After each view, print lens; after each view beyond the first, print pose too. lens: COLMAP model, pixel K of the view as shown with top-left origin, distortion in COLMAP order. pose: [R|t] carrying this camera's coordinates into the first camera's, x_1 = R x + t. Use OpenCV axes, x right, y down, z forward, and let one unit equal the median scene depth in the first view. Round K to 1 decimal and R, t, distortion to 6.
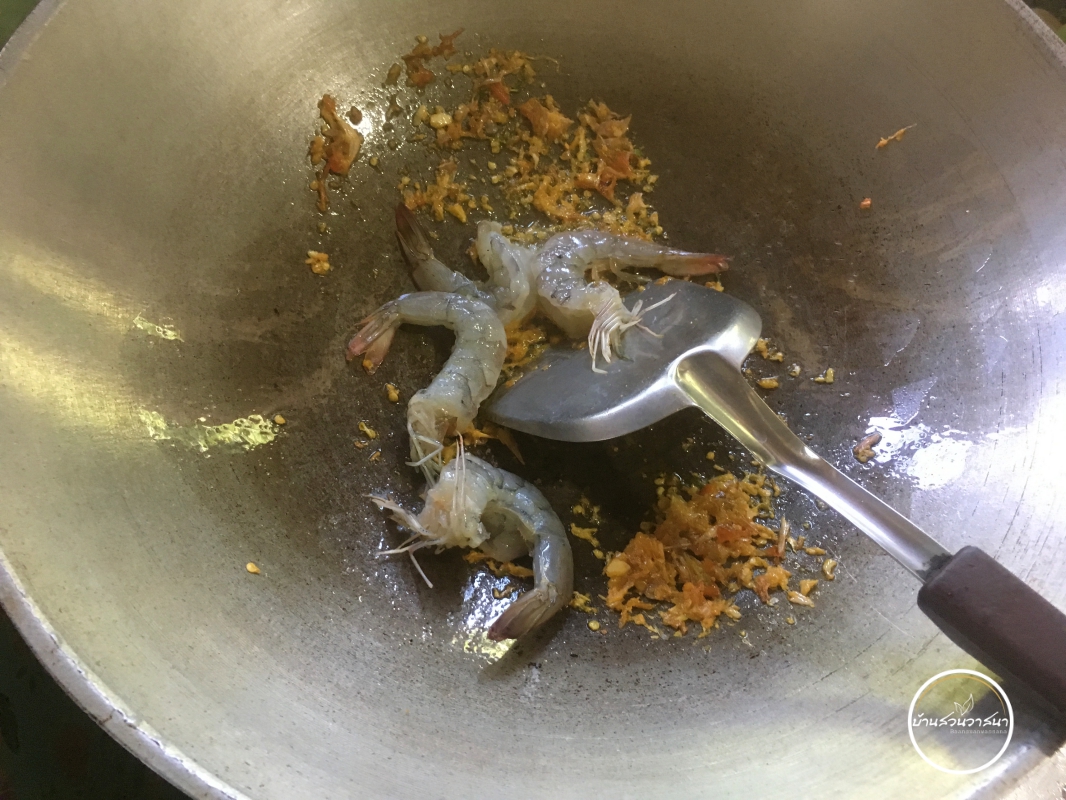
lens RADIAL K [[913.1, 0, 536.6], [0, 913.1, 398.3], [0, 0, 1]] dist [0.077491, -0.088993]
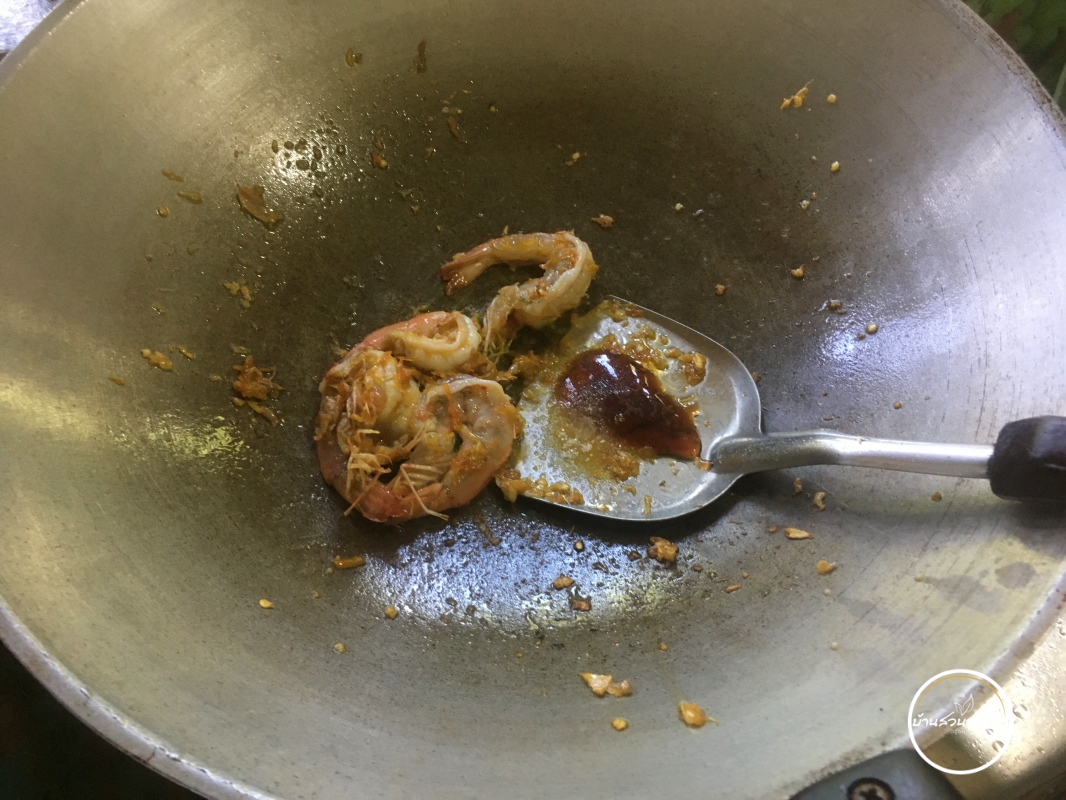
lens RADIAL K [[913.1, 0, 534.4], [0, 913.1, 399.6], [0, 0, 1]] dist [0.077491, -0.088993]
pose [[0.981034, -0.190885, 0.033689, -0.010781], [0.192580, 0.979595, -0.057500, 0.084346], [-0.022026, 0.062897, 0.997777, -0.032802]]
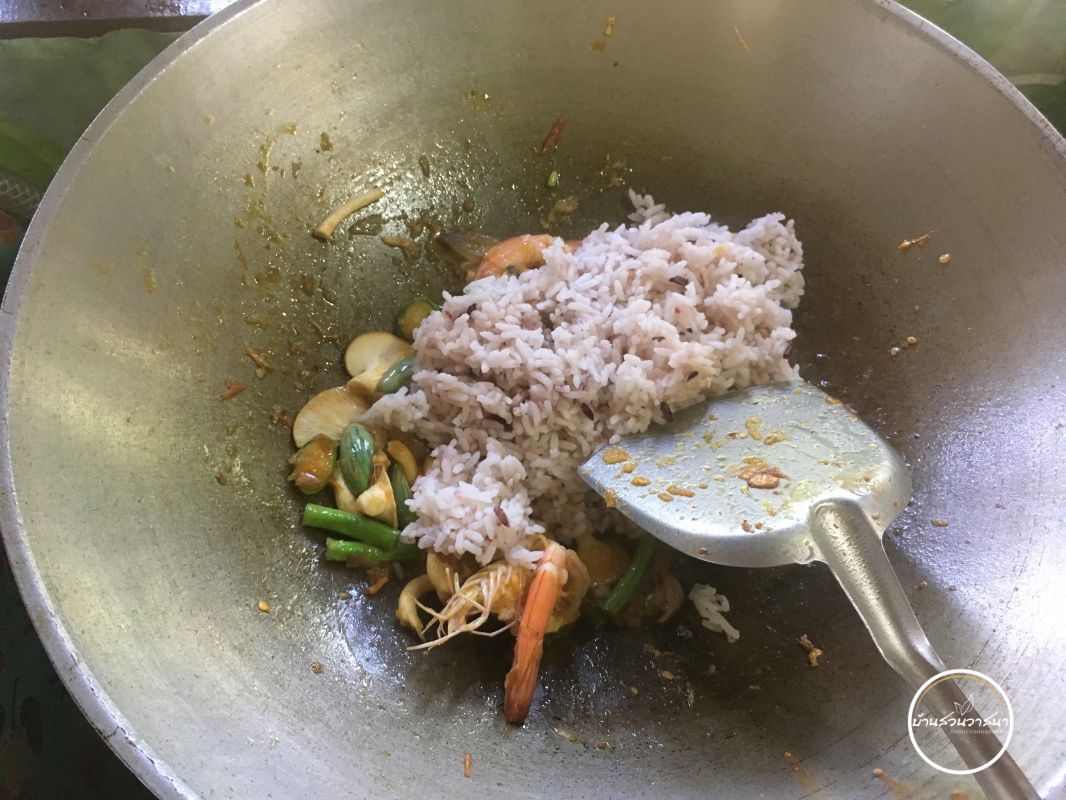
lens RADIAL K [[913.1, 0, 537.0], [0, 913.1, 405.1], [0, 0, 1]] dist [0.077491, -0.088993]
pose [[0.994298, 0.073742, -0.077033, 0.081287], [-0.077167, 0.996113, -0.042483, -0.032044], [0.073600, 0.048185, 0.996123, -0.070295]]
